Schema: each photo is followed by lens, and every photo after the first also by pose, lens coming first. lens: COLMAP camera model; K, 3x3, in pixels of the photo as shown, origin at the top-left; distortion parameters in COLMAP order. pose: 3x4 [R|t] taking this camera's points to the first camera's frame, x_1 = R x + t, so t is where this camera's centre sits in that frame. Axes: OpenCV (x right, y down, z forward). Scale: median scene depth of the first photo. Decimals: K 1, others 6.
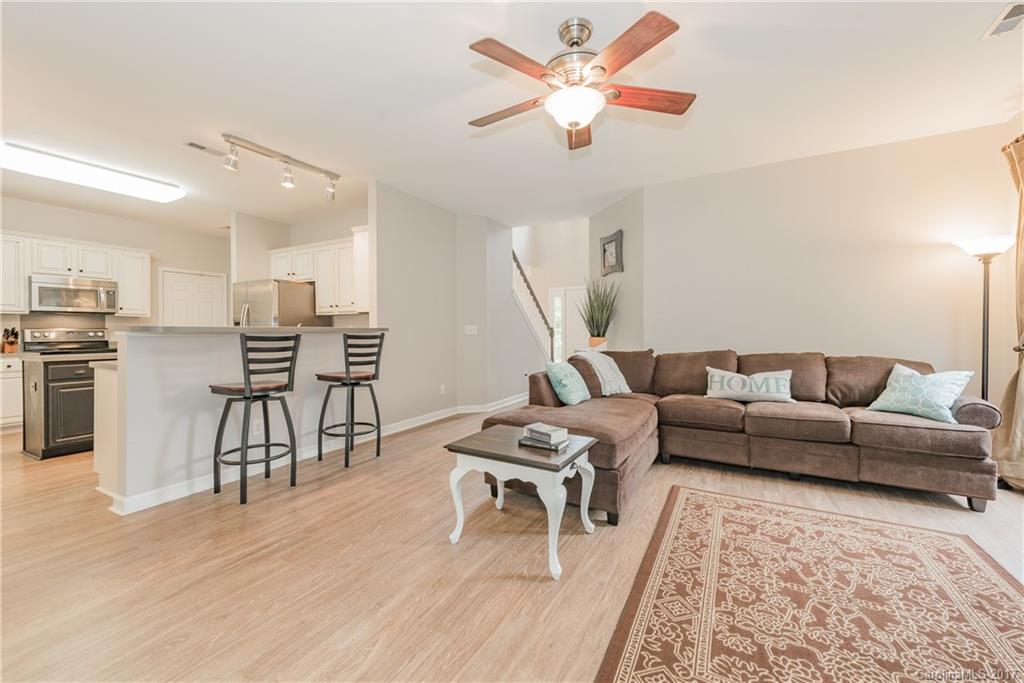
lens RADIAL K [[406.8, 0, 511.0], [0, 406.8, 337.9], [0, 0, 1]] dist [-0.001559, -0.000402]
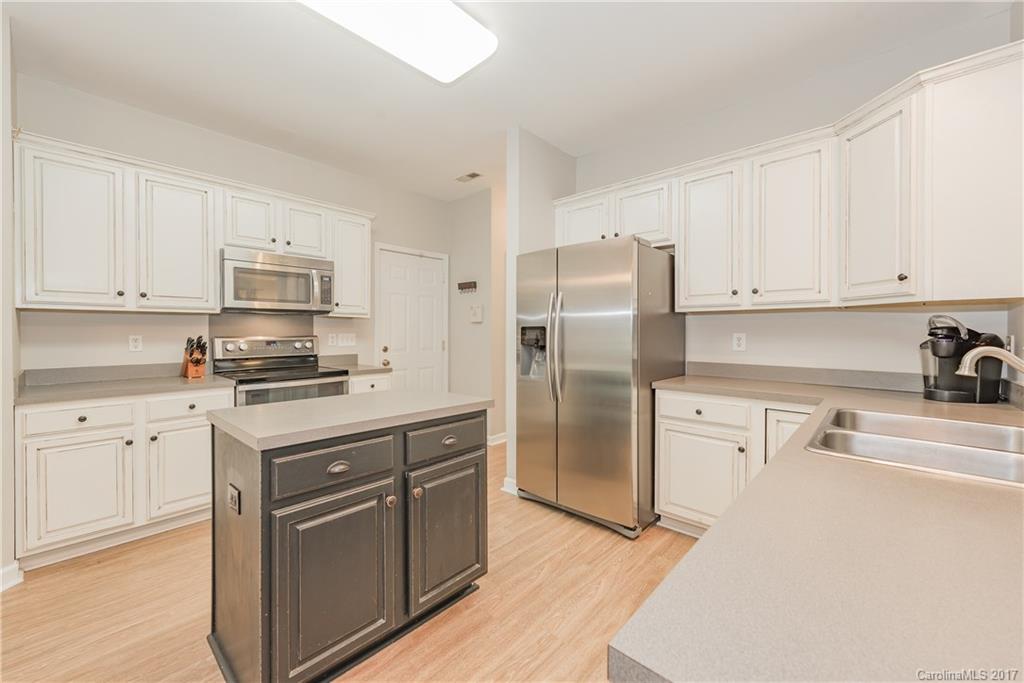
lens RADIAL K [[406.8, 0, 513.4], [0, 406.8, 337.3], [0, 0, 1]] dist [-0.001559, -0.000402]
pose [[0.971713, 0.000788, -0.236163, -0.592532], [-0.001967, 0.999987, -0.004757, -0.020270], [0.236156, 0.005087, 0.971702, 0.490865]]
